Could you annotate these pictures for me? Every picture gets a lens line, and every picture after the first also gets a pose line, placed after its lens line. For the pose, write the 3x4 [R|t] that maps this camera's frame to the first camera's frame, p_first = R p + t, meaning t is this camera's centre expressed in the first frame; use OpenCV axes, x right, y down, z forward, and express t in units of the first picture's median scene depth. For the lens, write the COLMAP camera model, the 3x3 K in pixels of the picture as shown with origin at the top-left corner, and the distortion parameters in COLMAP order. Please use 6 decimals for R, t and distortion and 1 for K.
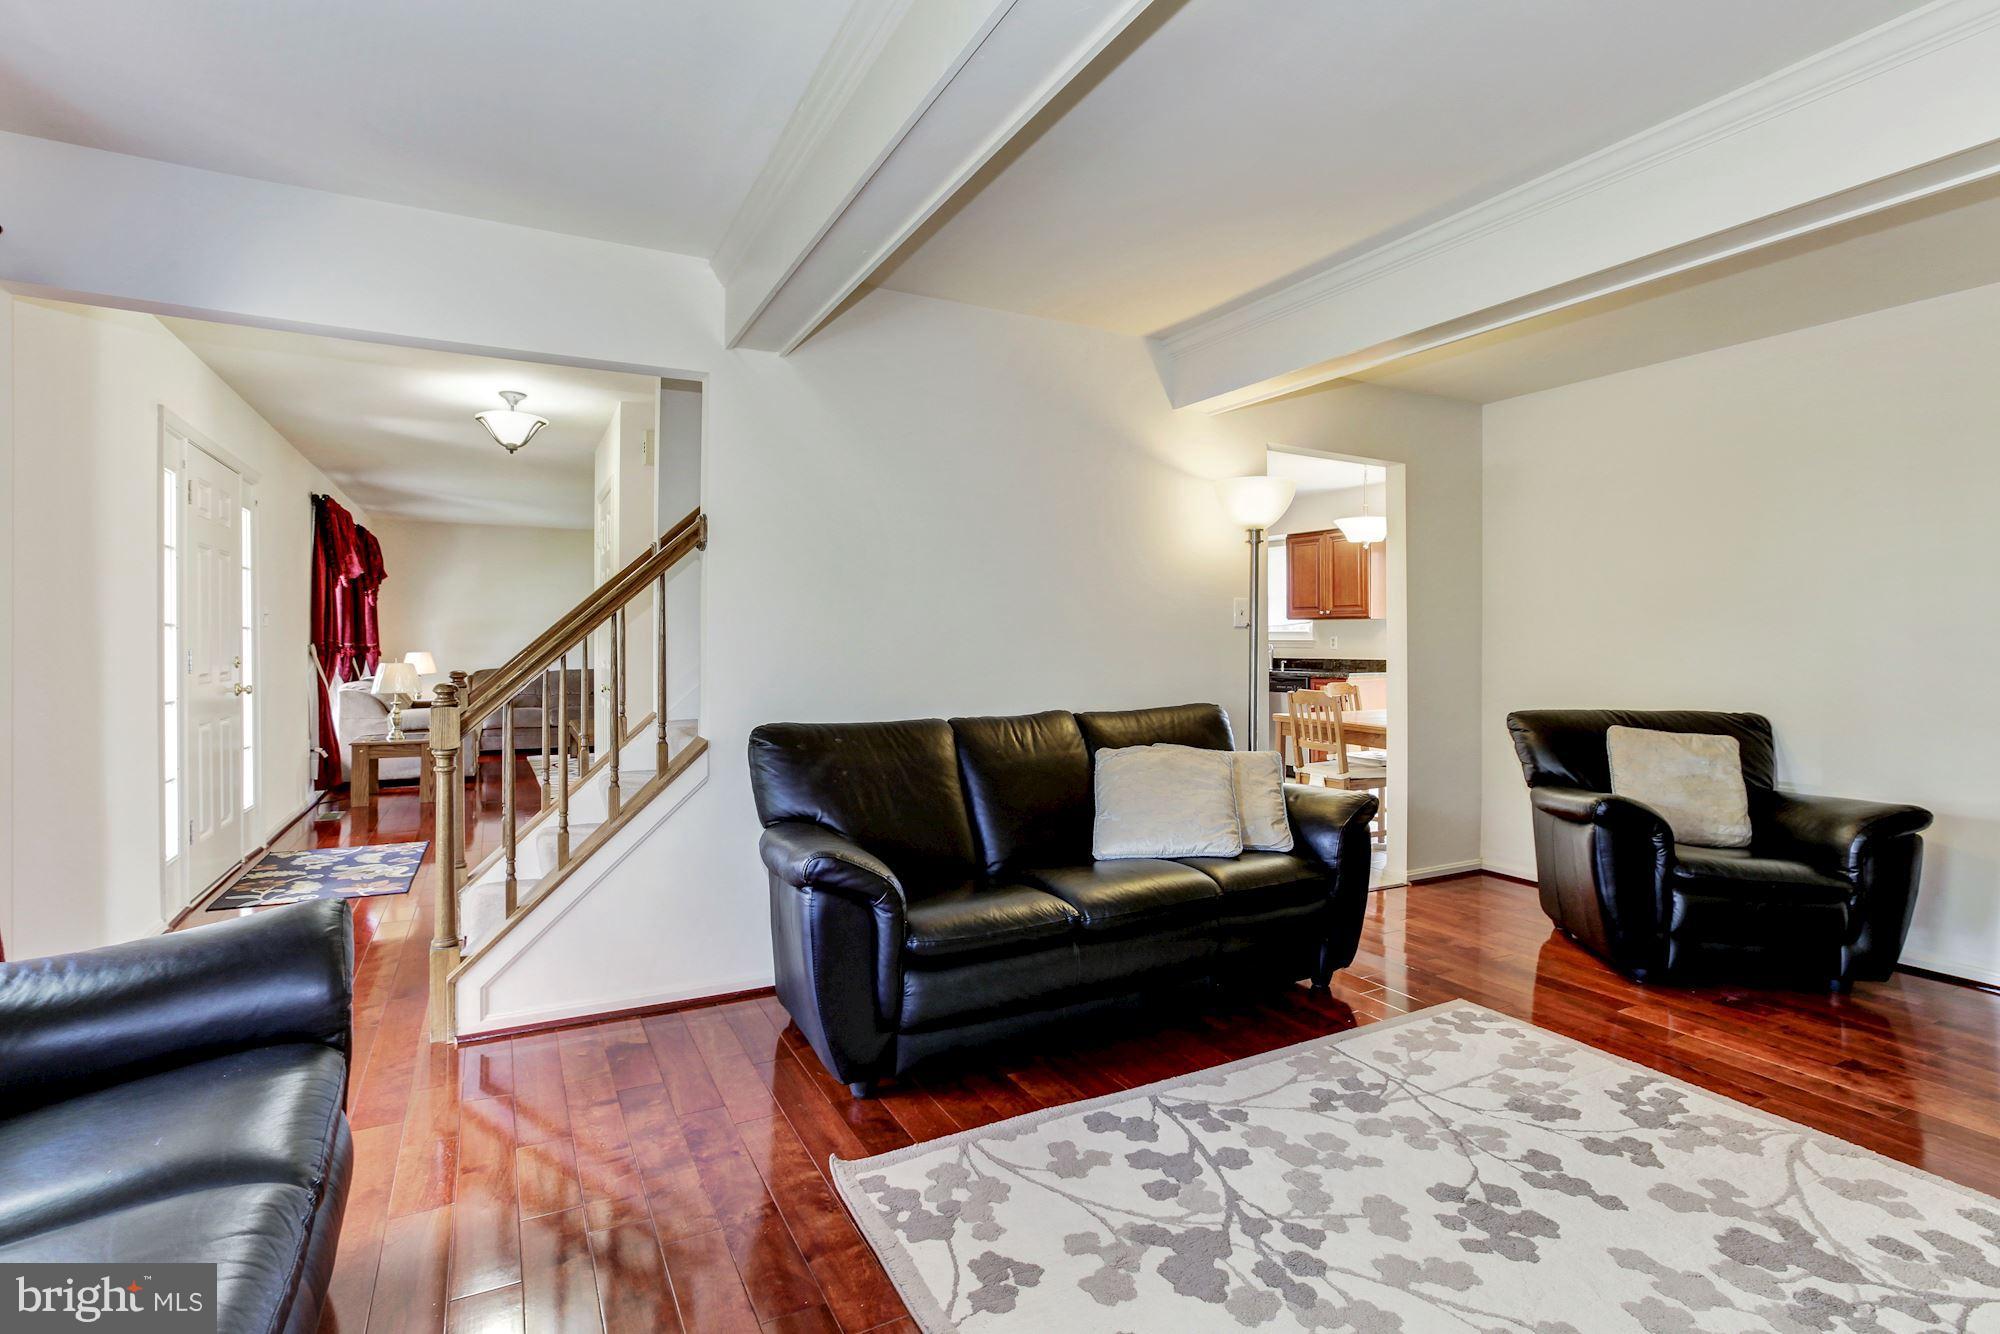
lens RADIAL K [[924.0, 0, 1002.3], [0, 924.0, 656.2], [0, 0, 1]] dist [-0.004748, 0.003916]
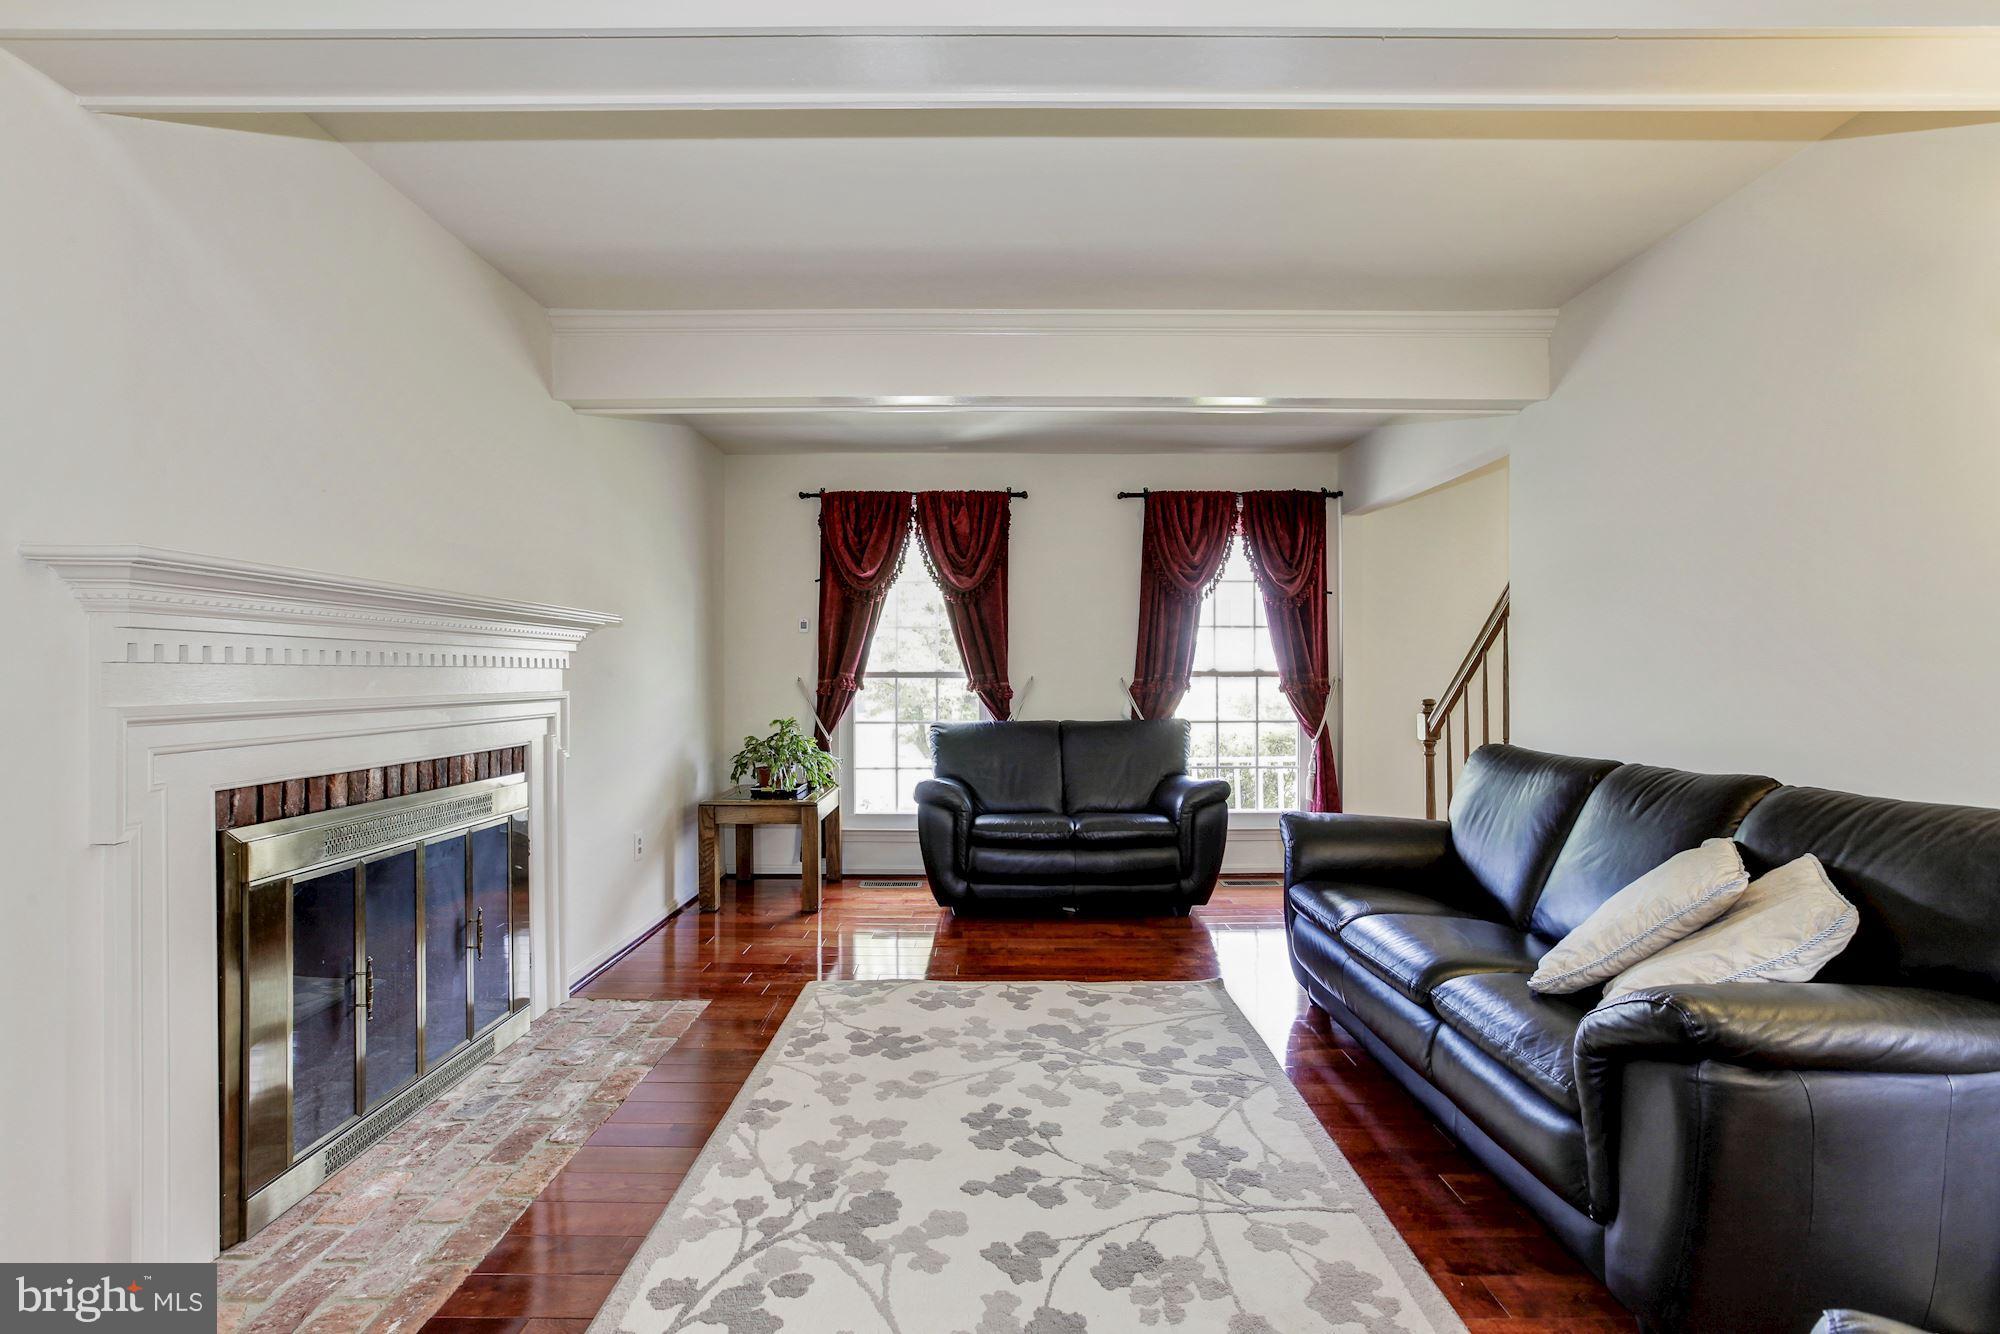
lens RADIAL K [[924.0, 0, 1014.5], [0, 924.0, 677.9], [0, 0, 1]] dist [-0.004748, 0.003916]
pose [[-0.457102, -0.001266, -0.889413, 1.614444], [-0.004302, 0.999990, 0.000788, -0.012163], [0.889404, 0.004186, -0.457103, 1.543077]]
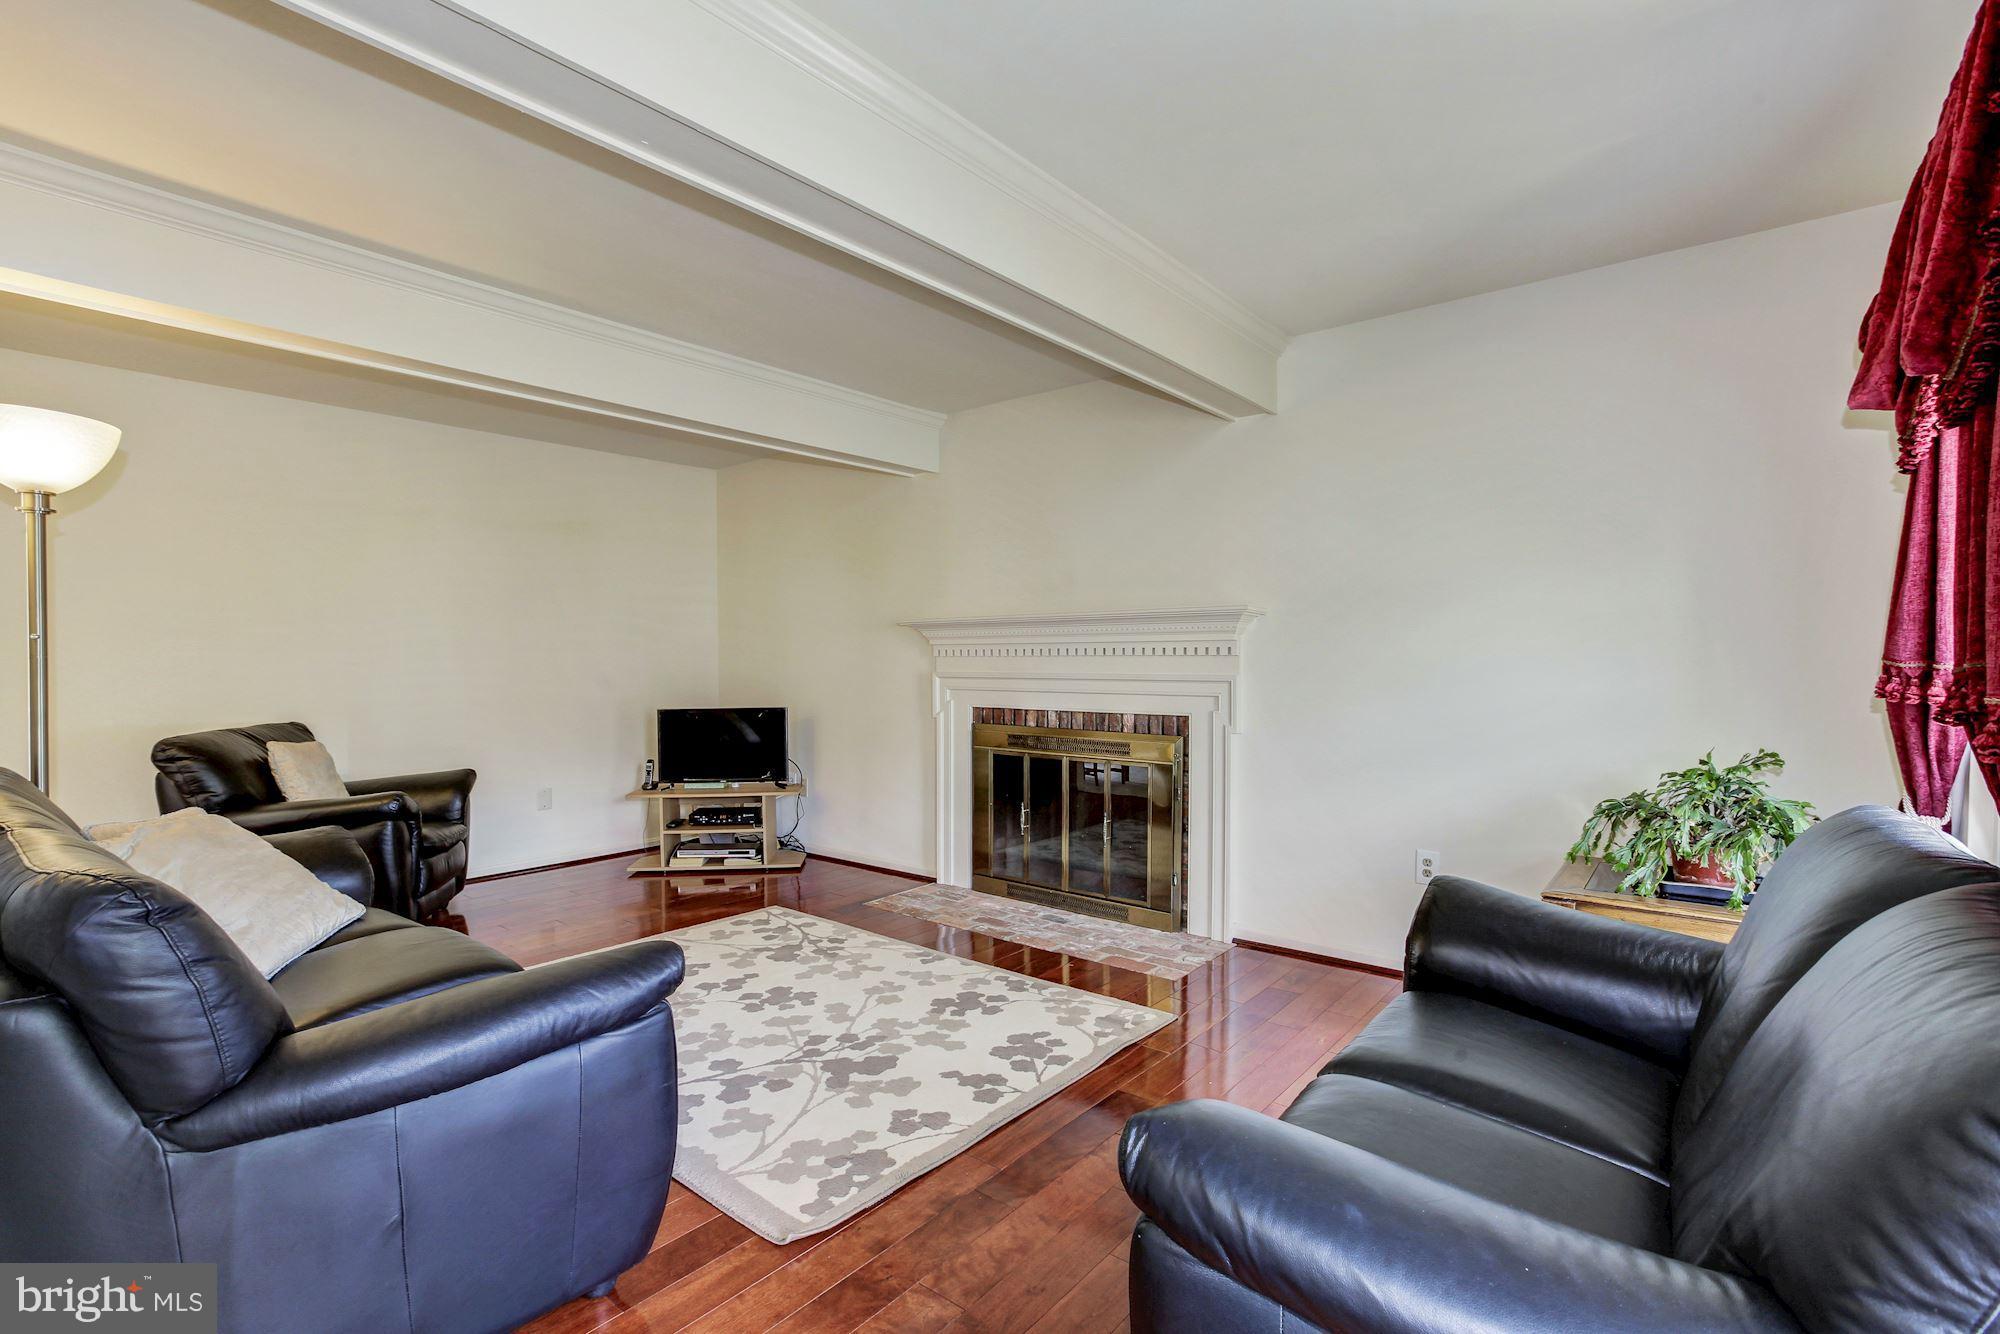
lens RADIAL K [[924.0, 0, 964.1], [0, 924.0, 671.1], [0, 0, 1]] dist [-0.004748, 0.003916]
pose [[-0.349588, -0.012660, 0.936818, -1.168522], [0.008977, 0.999818, 0.016861, -0.028237], [-0.936861, 0.014305, -0.349410, 1.234808]]
